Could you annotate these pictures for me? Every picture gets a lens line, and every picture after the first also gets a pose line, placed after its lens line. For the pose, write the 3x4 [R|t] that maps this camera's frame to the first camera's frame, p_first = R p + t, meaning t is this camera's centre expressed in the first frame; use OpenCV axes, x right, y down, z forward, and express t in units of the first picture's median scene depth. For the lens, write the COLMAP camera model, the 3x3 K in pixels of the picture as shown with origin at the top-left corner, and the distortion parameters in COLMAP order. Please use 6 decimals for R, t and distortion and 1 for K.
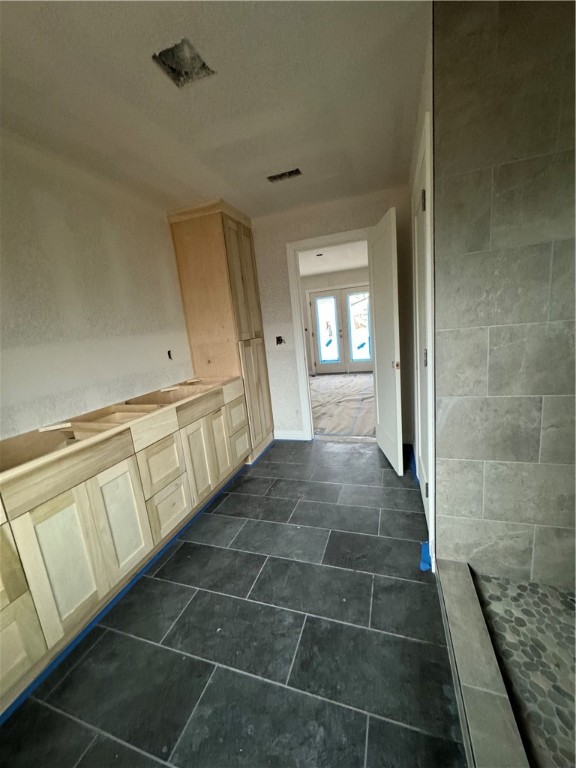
lens RADIAL K [[308.9, 0, 285.8], [0, 308.9, 381.0], [0, 0, 1]] dist [-0.001030, 0.000181]
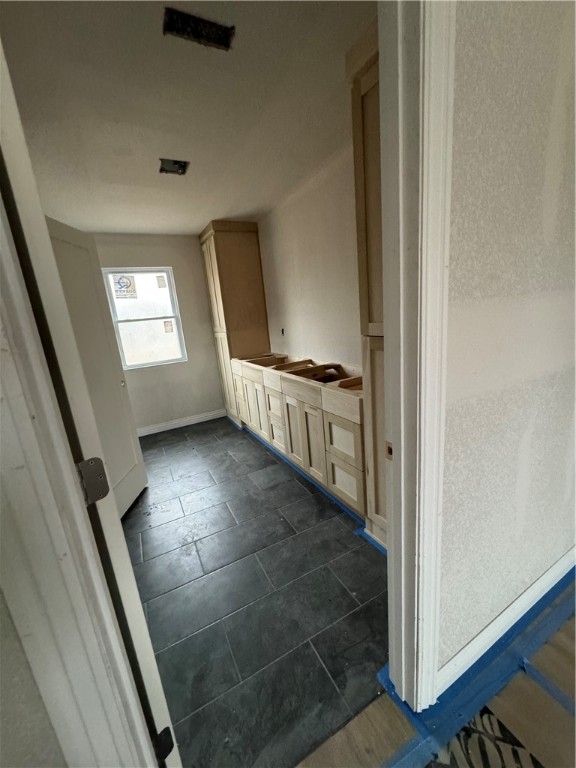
lens RADIAL K [[308.9, 0, 286.6], [0, 308.9, 384.5], [0, 0, 1]] dist [-0.001030, 0.000181]
pose [[-0.662982, 0.333410, -0.670293, 0.115911], [0.013968, 0.900707, 0.434203, -0.101515], [0.748505, 0.278506, -0.601809, 0.432746]]
